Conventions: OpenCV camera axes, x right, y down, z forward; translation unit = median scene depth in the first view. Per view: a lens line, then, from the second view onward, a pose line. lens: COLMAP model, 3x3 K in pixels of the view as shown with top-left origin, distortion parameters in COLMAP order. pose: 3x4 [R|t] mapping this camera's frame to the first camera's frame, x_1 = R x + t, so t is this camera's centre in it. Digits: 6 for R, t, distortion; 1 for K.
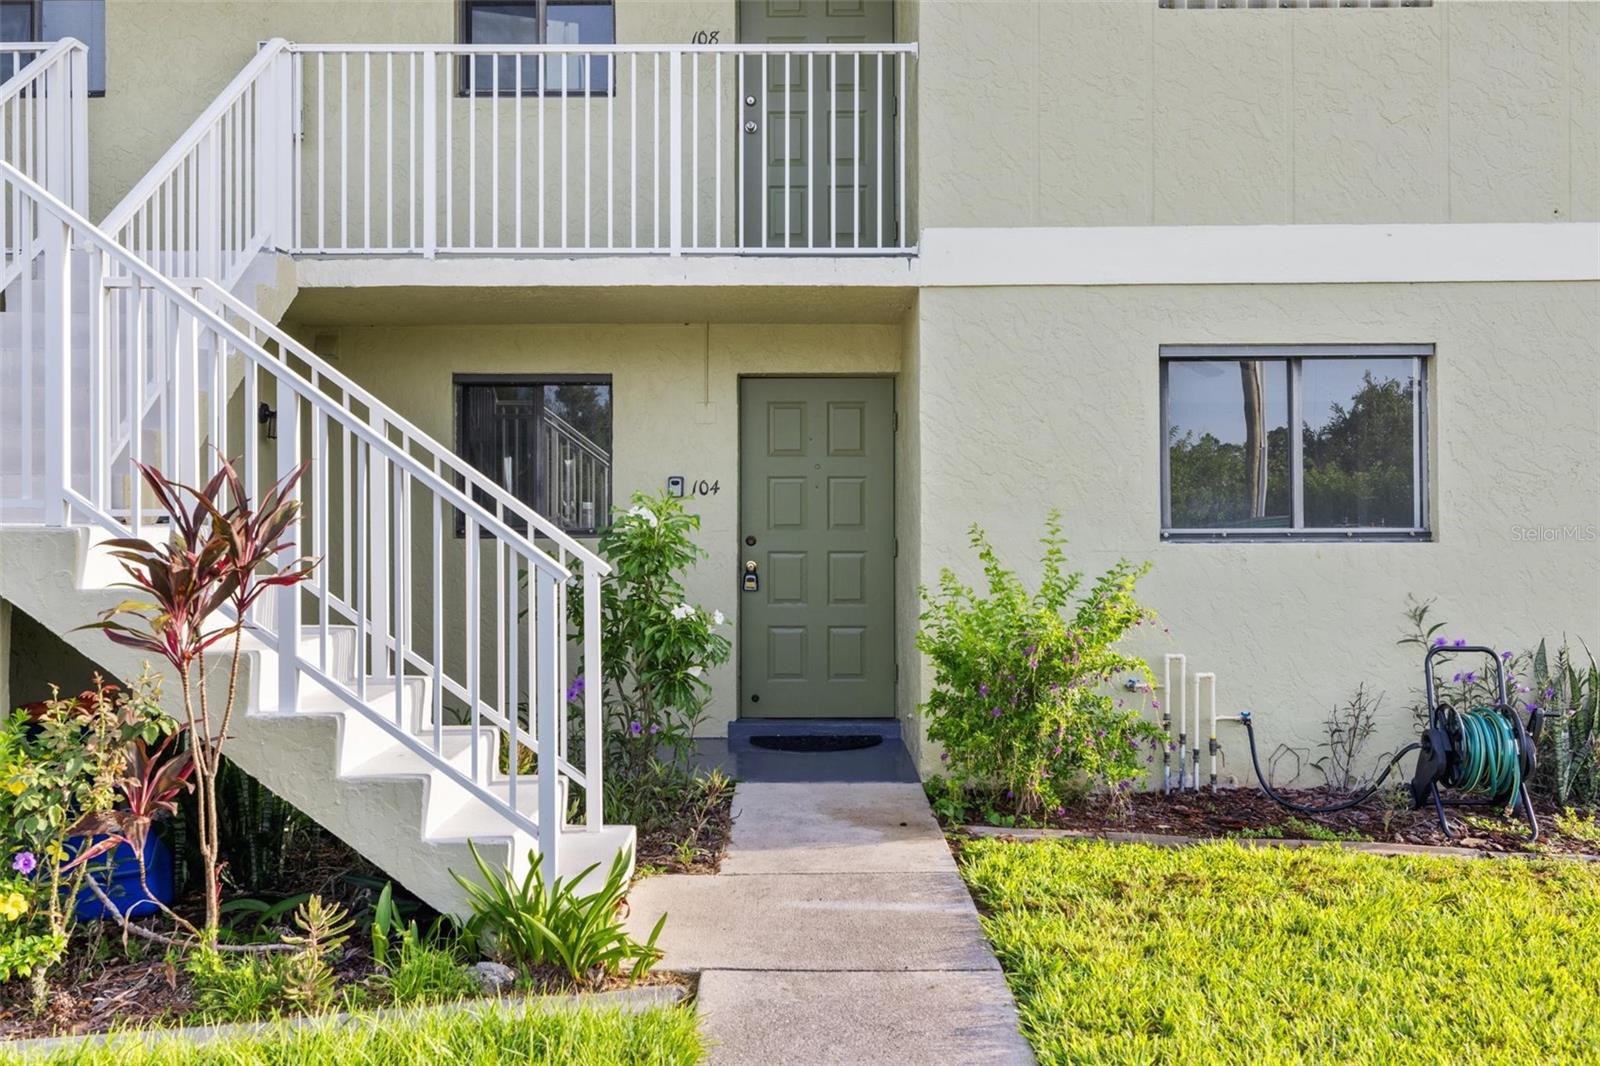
lens RADIAL K [[1518.8, 0, 798.7], [0, 1518.8, 529.3], [0, 0, 1]] dist [-0.003879, 0.000000]
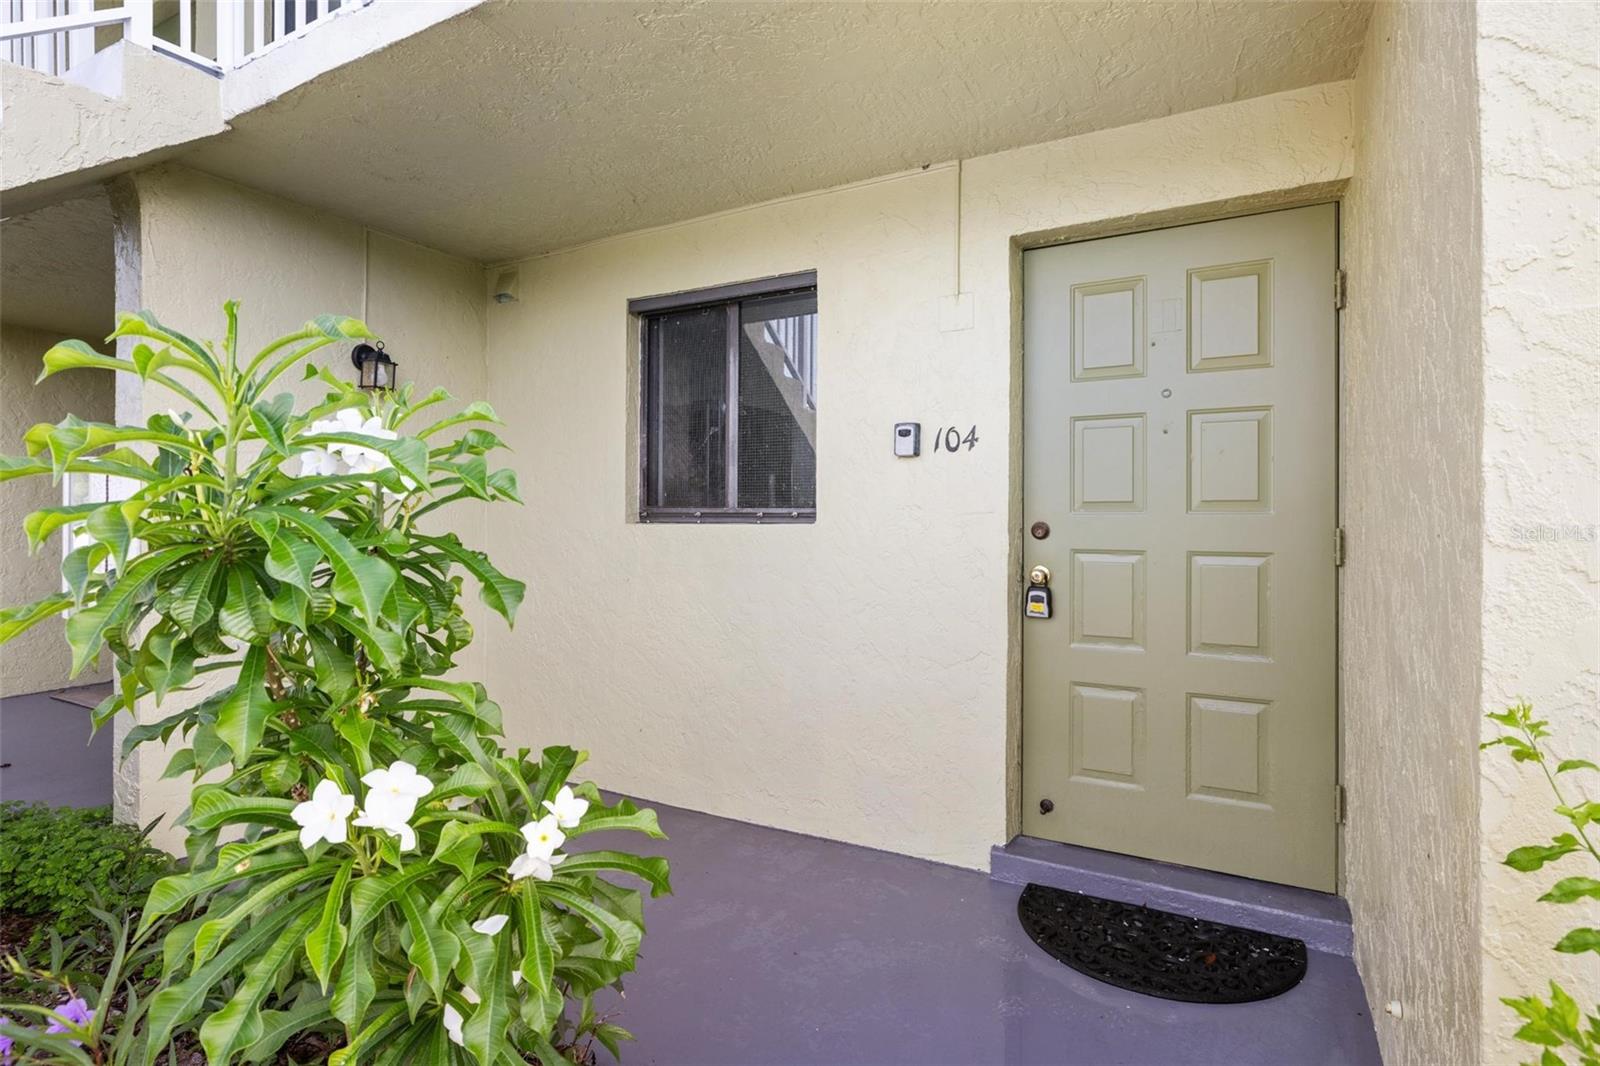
lens RADIAL K [[801.6, 0, 810.7], [0, 801.6, 518.8], [0, 0, 1]] dist [-0.001876, -0.001746]
pose [[0.871832, 0.004407, -0.489786, 0.041499], [-0.012339, 0.999840, -0.012967, 0.008016], [0.489650, 0.017349, 0.871747, 0.694317]]
